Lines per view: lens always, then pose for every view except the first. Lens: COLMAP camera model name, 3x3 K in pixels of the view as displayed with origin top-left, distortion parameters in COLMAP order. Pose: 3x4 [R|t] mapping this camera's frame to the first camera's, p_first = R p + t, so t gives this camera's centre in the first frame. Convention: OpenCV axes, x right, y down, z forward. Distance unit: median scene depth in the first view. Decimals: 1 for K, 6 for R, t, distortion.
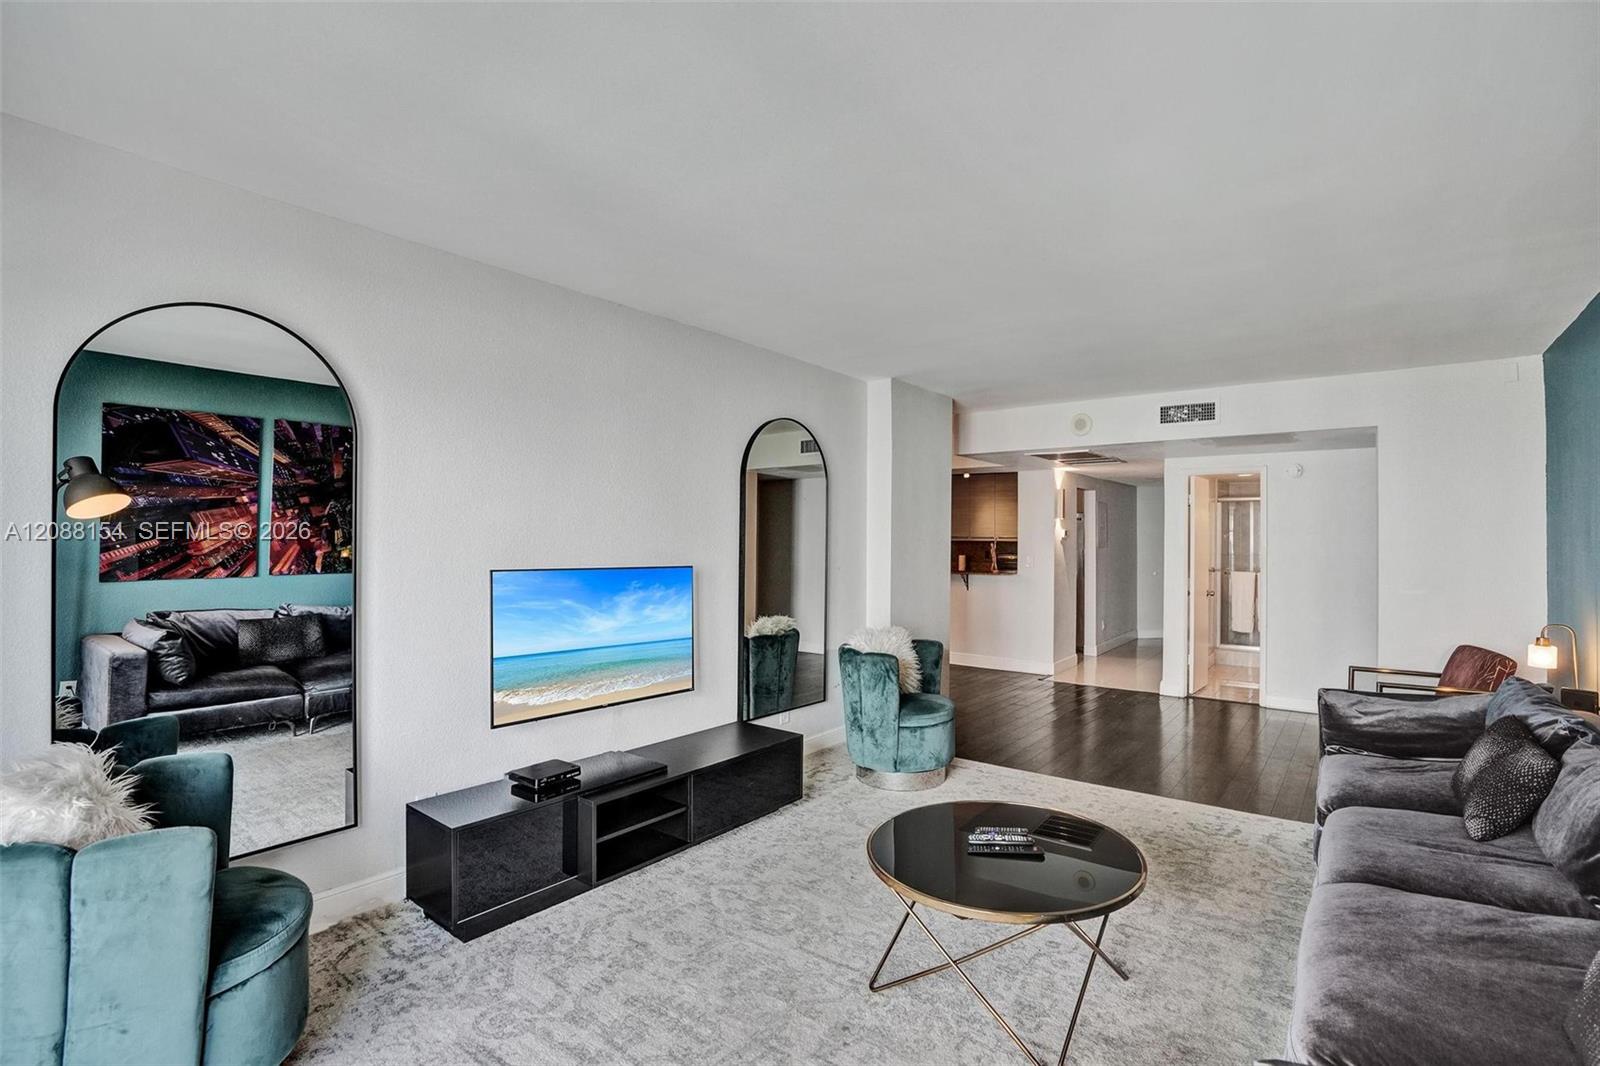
lens RADIAL K [[752.7, 0, 831.8], [0, 752.7, 514.4], [0, 0, 1]] dist [-0.063203, 0.022578]
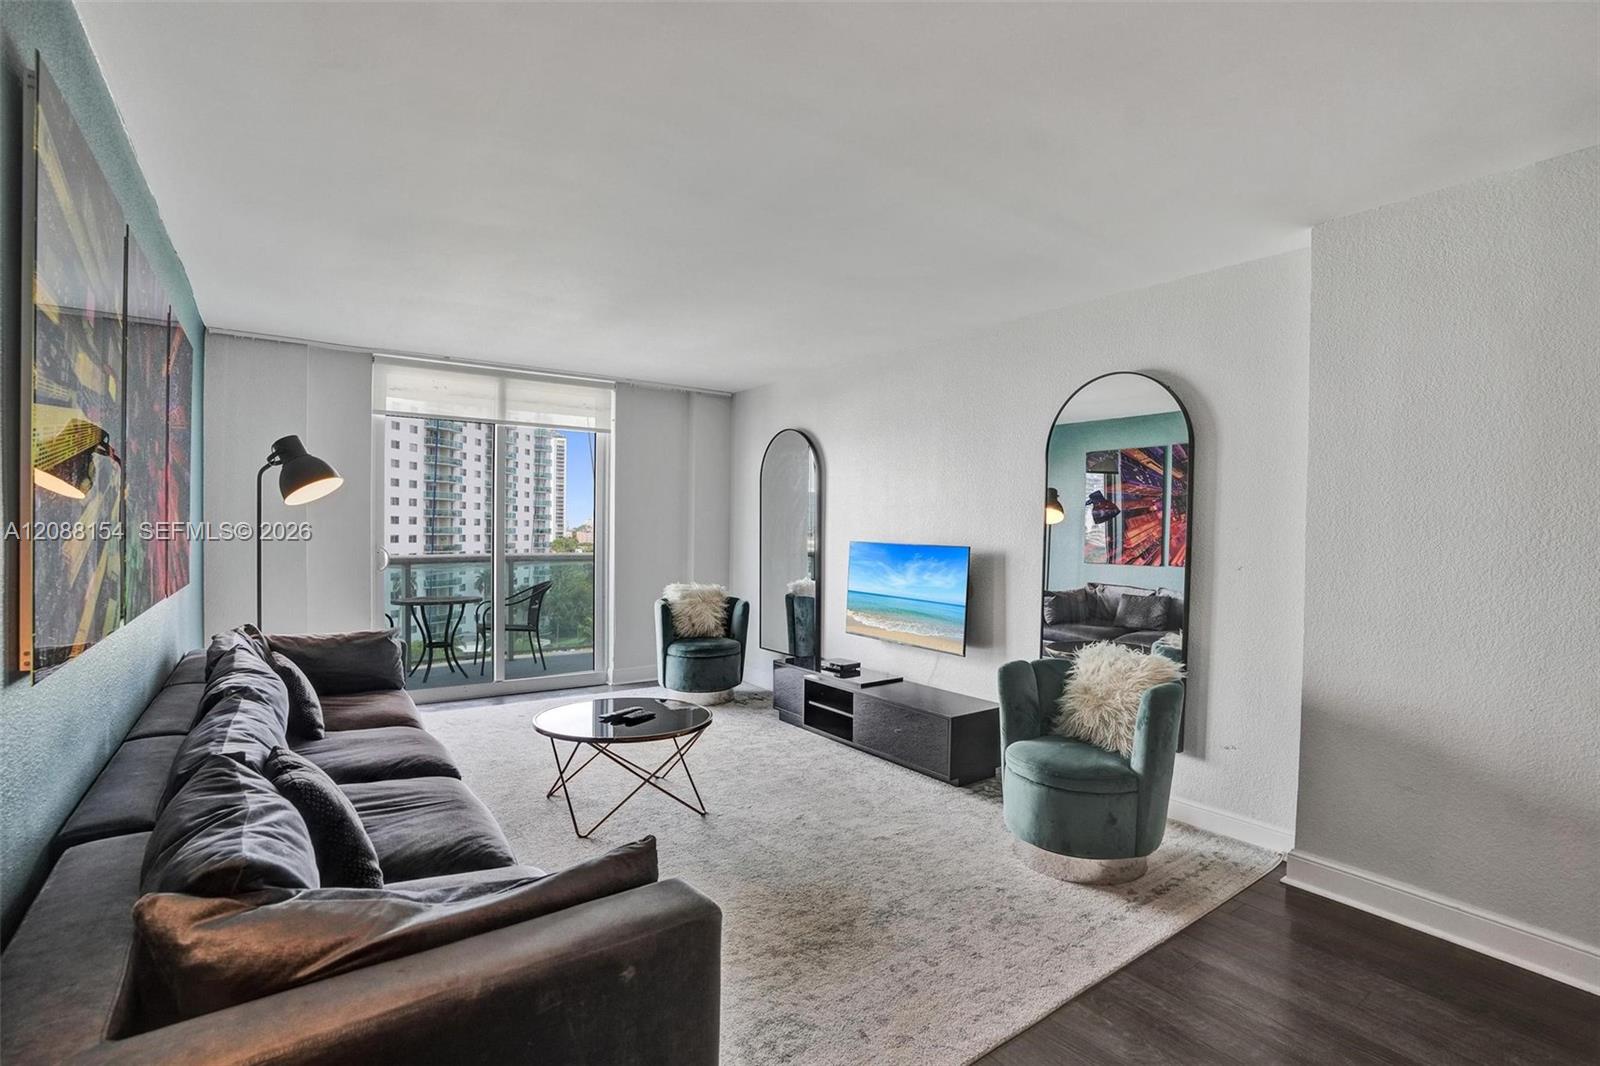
lens RADIAL K [[752.7, 0, 805.5], [0, 752.7, 549.0], [0, 0, 1]] dist [-0.063203, 0.022578]
pose [[-0.307801, 0.002093, -0.951448, 0.694008], [-0.004467, 0.999983, 0.003645, 0.052848], [0.951440, 0.005372, -0.307787, 0.814626]]
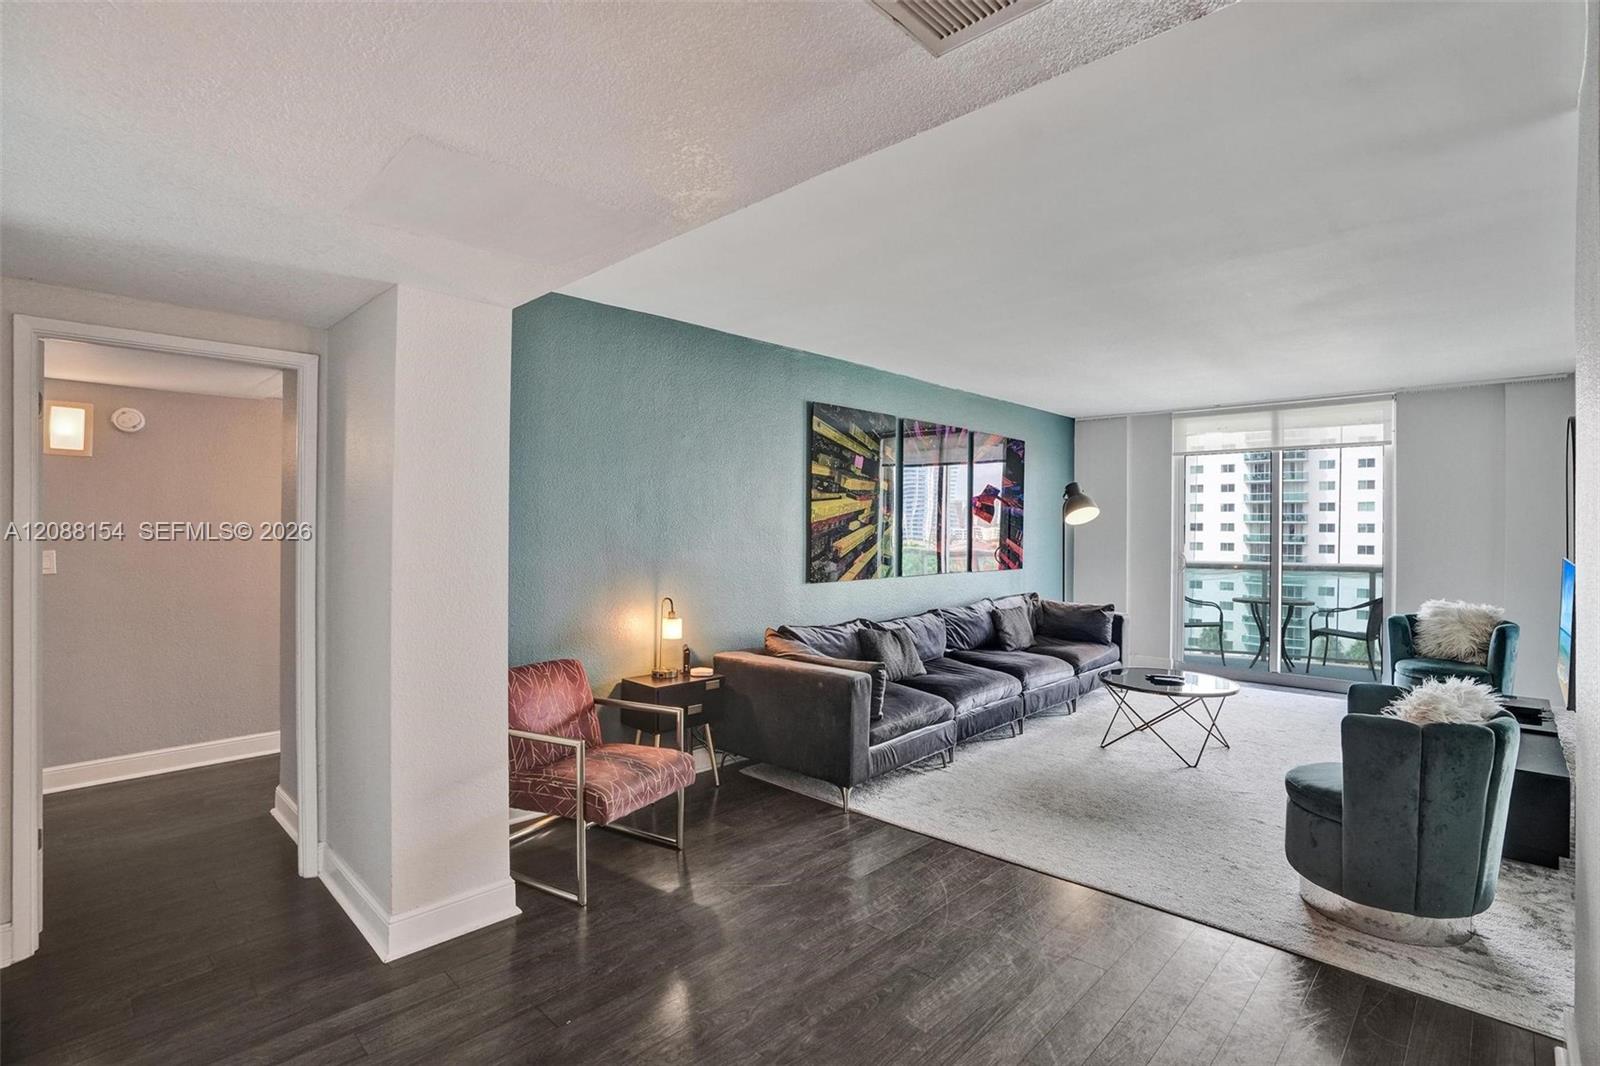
lens RADIAL K [[752.7, 0, 815.1], [0, 752.7, 528.2], [0, 0, 1]] dist [-0.063203, 0.022578]
pose [[-0.991143, -0.027425, 0.129940, 0.412796], [-0.029242, 0.999499, -0.012099, 0.047303], [-0.129543, -0.015792, -0.991448, 1.394521]]
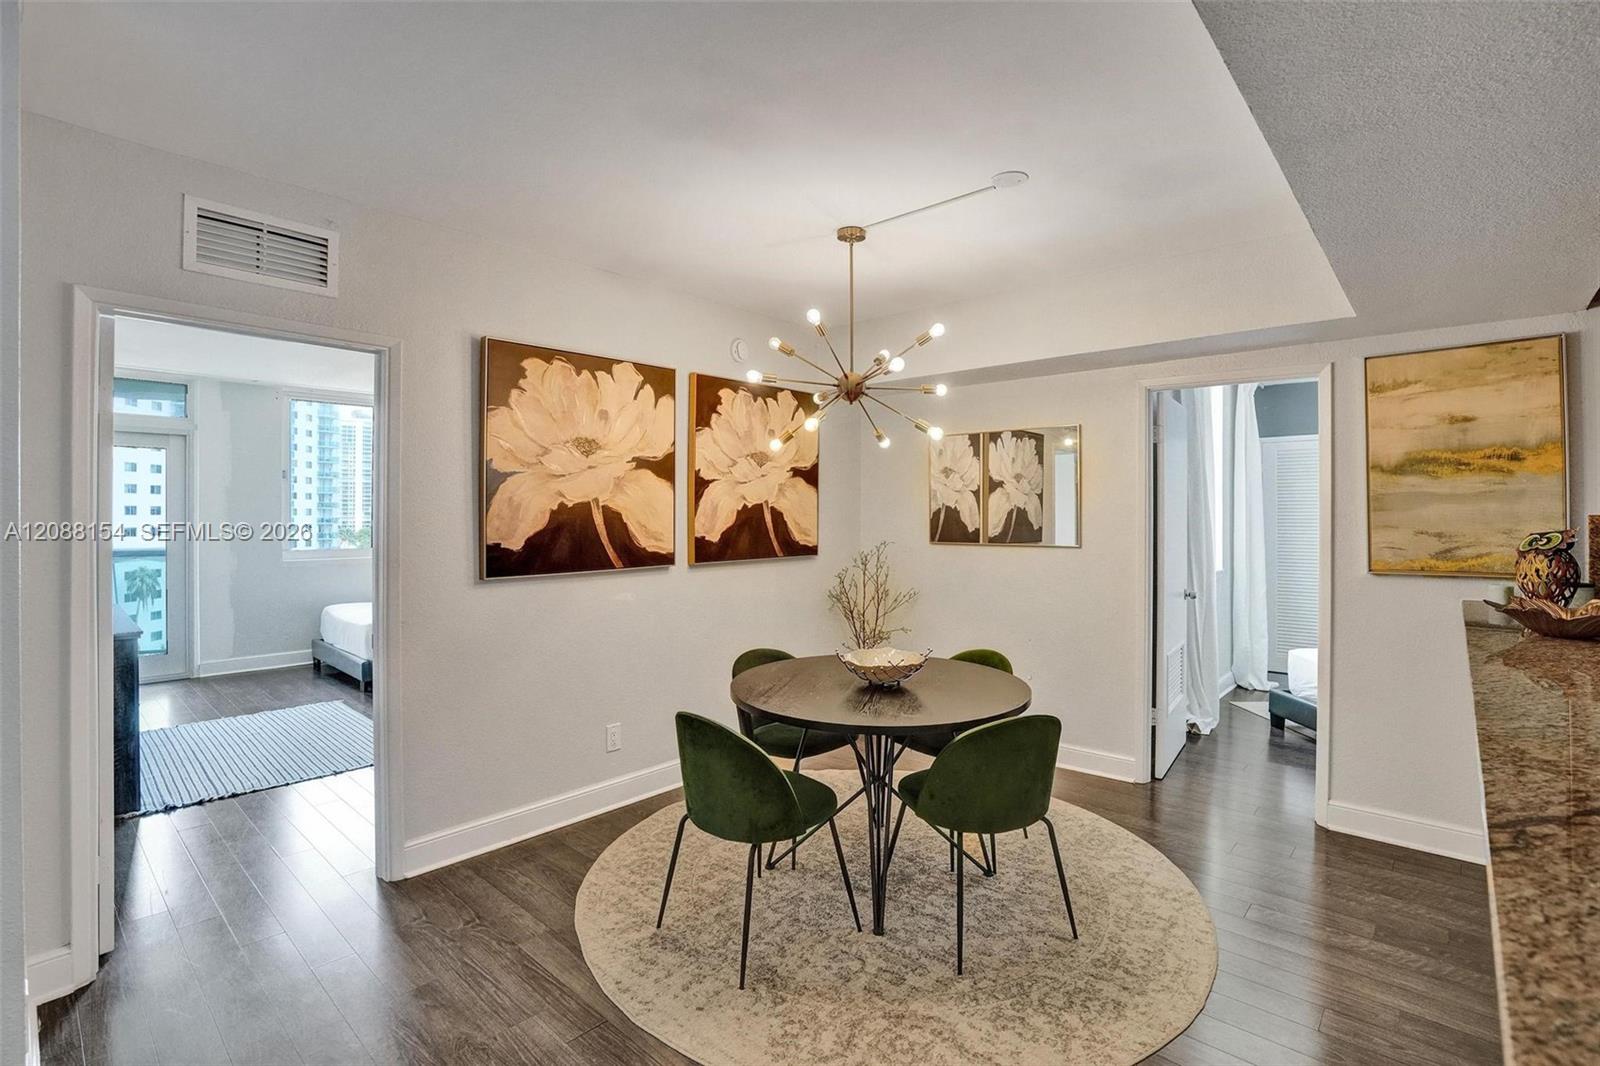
lens RADIAL K [[752.7, 0, 813.3], [0, 752.7, 511.0], [0, 0, 1]] dist [-0.063203, 0.022578]
pose [[-0.102038, -0.024374, -0.994482, 0.373288], [0.012201, 0.999594, -0.025752, 0.049820], [0.994706, -0.014761, -0.101699, 1.484895]]
